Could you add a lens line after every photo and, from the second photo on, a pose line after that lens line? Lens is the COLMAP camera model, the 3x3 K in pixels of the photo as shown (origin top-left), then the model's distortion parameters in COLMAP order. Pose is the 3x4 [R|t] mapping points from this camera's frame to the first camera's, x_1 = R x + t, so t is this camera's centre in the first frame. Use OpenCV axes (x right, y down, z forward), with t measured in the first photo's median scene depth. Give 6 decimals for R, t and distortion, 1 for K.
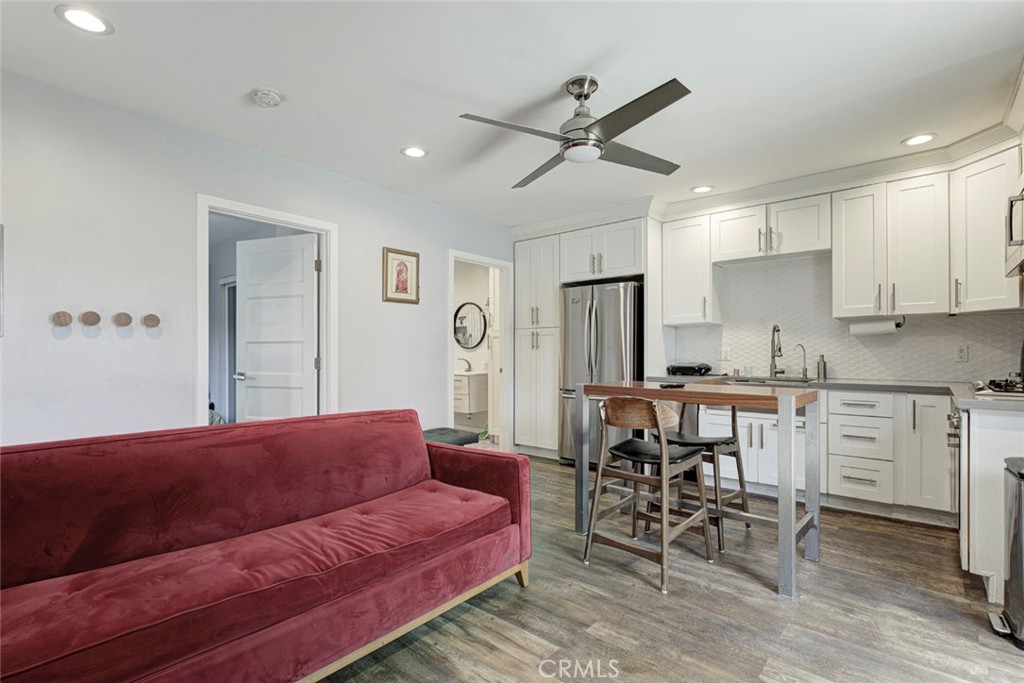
lens RADIAL K [[498.3, 0, 510.1], [0, 498.3, 354.6], [0, 0, 1]] dist [0.001564, 0.000358]
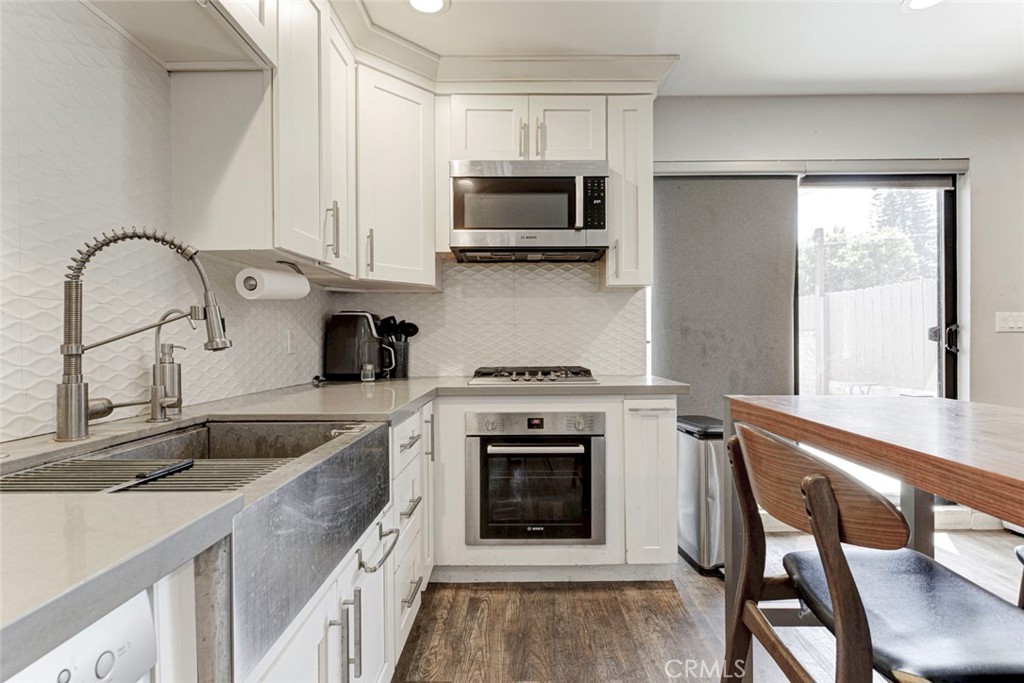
lens RADIAL K [[475.9, 0, 513.9], [0, 475.9, 340.5], [0, 0, 1]] dist [0.000520, 0.000032]
pose [[-0.636639, 0.007070, 0.771130, 0.233048], [0.011136, 0.999938, 0.000026, 0.000611], [-0.771082, 0.008604, -0.636678, 1.058371]]
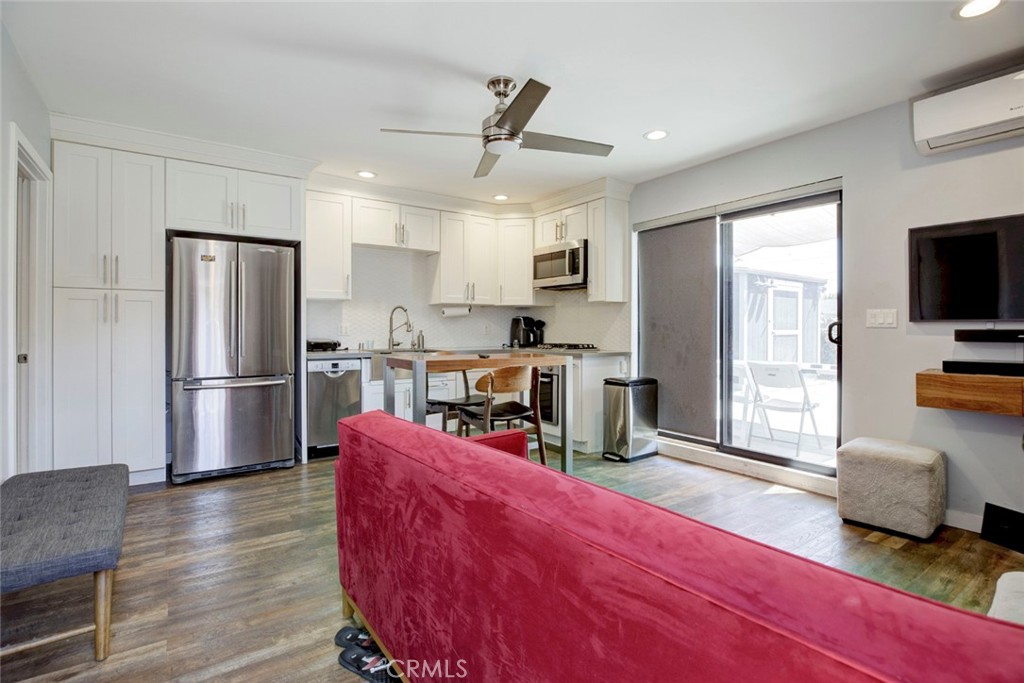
lens RADIAL K [[478.2, 0, 541.1], [0, 478.2, 328.4], [0, 0, 1]] dist [-0.023929, 0.000019]
pose [[0.230694, 0.002286, 0.973024, -0.534494], [0.001027, 0.999996, -0.002593, -0.000875], [-0.973026, 0.001598, 0.230691, 0.420270]]
